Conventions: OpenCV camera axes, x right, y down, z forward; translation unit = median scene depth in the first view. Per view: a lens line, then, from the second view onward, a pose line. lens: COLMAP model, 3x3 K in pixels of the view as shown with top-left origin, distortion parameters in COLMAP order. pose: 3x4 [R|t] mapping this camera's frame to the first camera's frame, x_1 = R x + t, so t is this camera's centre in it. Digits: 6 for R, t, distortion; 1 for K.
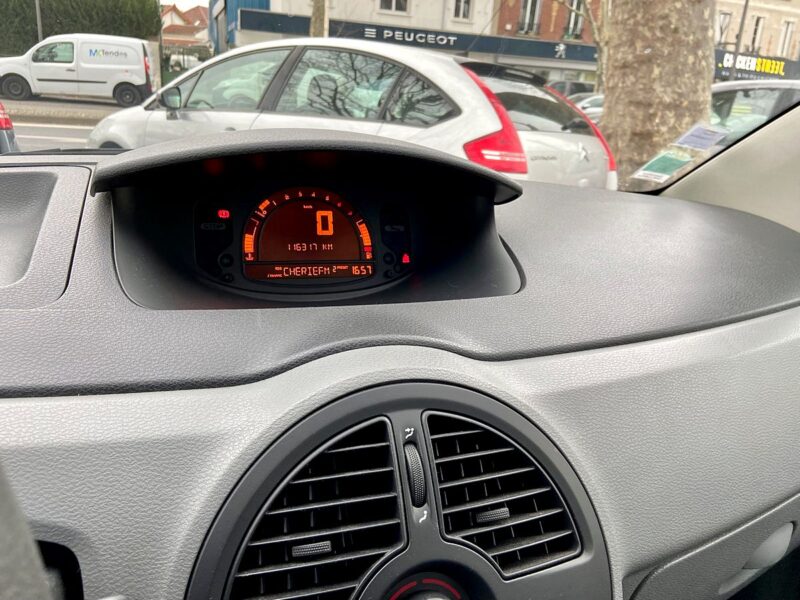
lens RADIAL K [[604.2, 0, 400.3], [0, 604.2, 296.0], [0, 0, 1]] dist [0.063309, -0.073601]
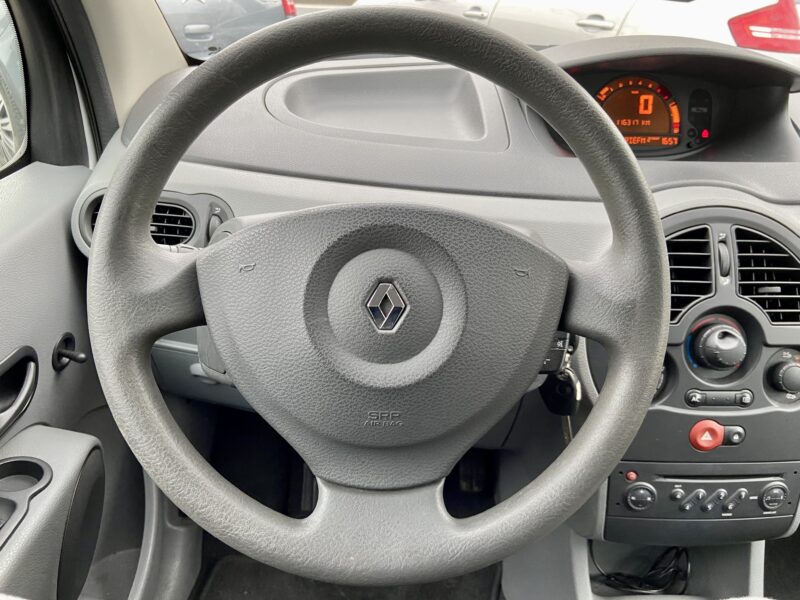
lens RADIAL K [[604.2, 0, 387.4], [0, 604.2, 299.7], [0, 0, 1]] dist [0.063309, -0.073601]
pose [[0.941917, 0.124867, -0.311769, -0.238246], [-0.062307, 0.977168, 0.203125, 0.084316], [0.330014, -0.171901, 0.928192, -0.705428]]
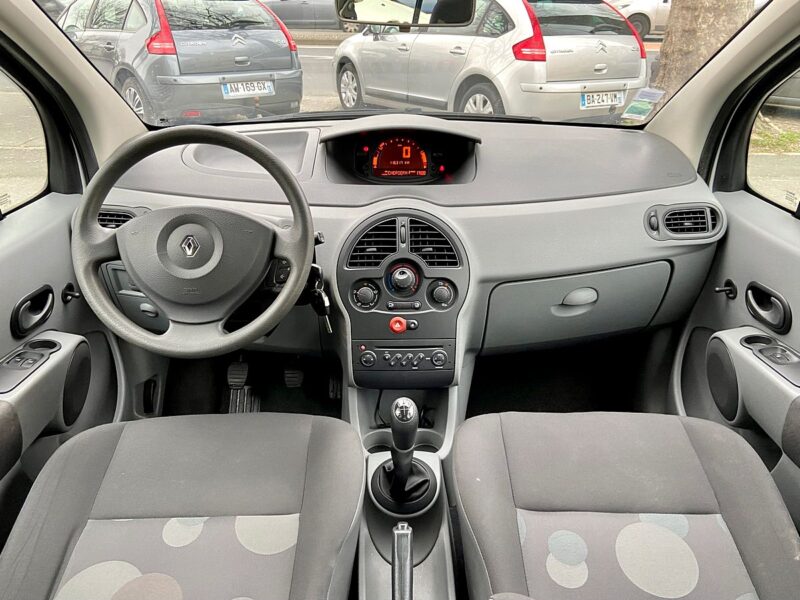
lens RADIAL K [[604.2, 0, 399.4], [0, 604.2, 301.6], [0, 0, 1]] dist [0.063309, -0.073601]
pose [[0.940931, 0.093721, -0.325371, 0.852636], [-0.038402, 0.984268, 0.172459, 0.059322], [0.336415, -0.149778, 0.929727, -1.650134]]
